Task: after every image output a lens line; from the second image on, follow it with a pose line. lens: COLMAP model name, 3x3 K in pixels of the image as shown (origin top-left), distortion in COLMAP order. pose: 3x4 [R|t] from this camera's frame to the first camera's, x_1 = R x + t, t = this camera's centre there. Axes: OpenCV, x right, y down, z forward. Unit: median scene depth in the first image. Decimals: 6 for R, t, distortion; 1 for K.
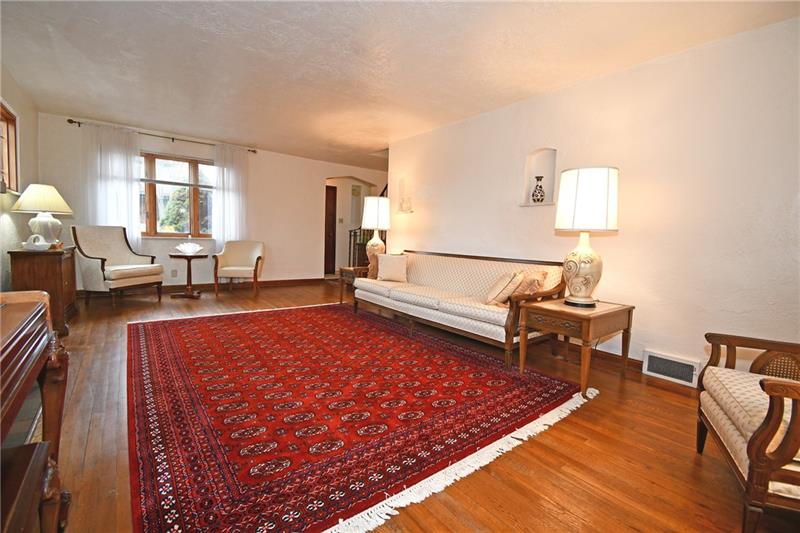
lens RADIAL K [[355.6, 0, 404.1], [0, 355.6, 266.4], [0, 0, 1]] dist [0.012863, -0.023821]
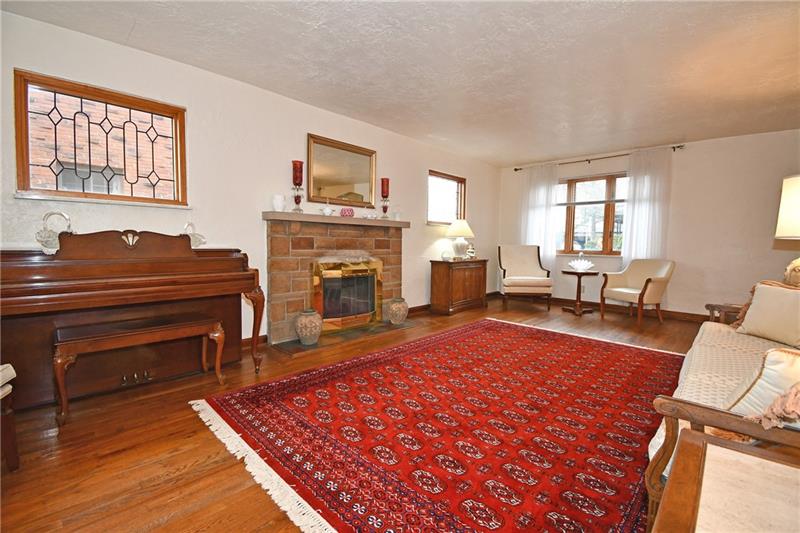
lens RADIAL K [[358.3, 0, 399.9], [0, 358.3, 264.1], [0, 0, 1]] dist [0.023387, -0.024123]
pose [[0.116505, 0.027059, -0.992821, 0.354600], [-0.093110, 0.995524, 0.016207, -0.022273], [0.988816, 0.090554, 0.118503, 0.363791]]
